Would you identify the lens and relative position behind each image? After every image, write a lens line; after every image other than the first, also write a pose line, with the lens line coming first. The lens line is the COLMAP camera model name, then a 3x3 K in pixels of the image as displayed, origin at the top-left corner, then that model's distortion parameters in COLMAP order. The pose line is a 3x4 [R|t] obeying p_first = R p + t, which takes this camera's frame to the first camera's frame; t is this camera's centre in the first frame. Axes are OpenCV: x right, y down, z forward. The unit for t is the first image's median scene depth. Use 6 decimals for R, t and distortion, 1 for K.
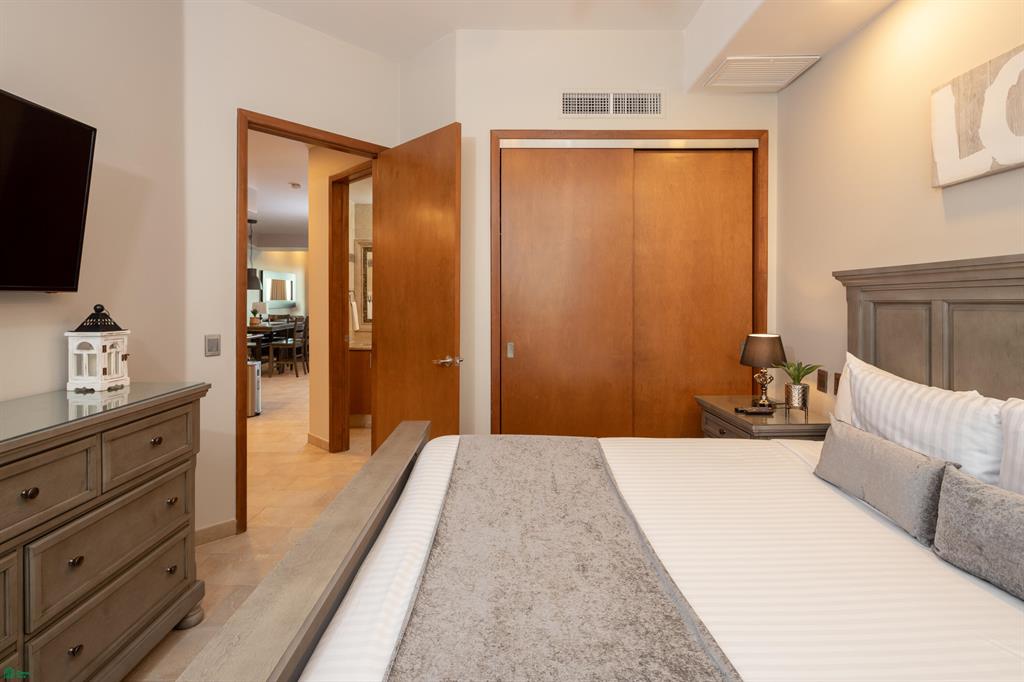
lens RADIAL K [[499.3, 0, 519.9], [0, 499.3, 299.3], [0, 0, 1]] dist [0.000689, -0.002178]
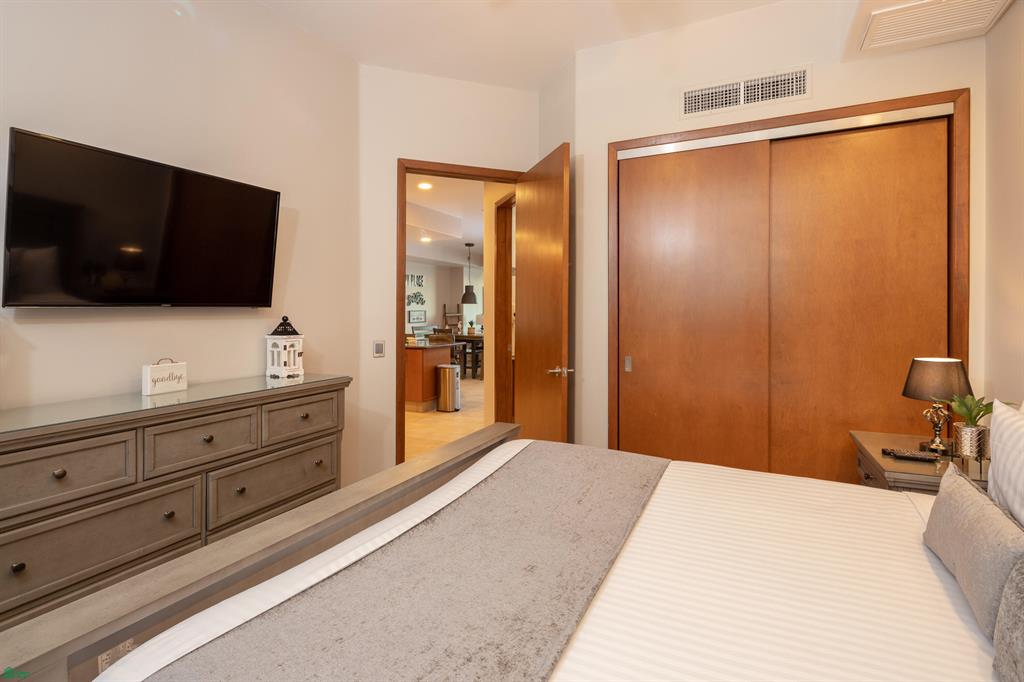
lens RADIAL K [[500.0, 0, 507.9], [0, 500.0, 310.8], [0, 0, 1]] dist [0.000512, -0.000512]
pose [[0.892744, -0.001050, -0.450564, 0.341982], [-0.000005, 0.999997, -0.002340, -0.001417], [0.450565, 0.002091, 0.892741, 0.022836]]
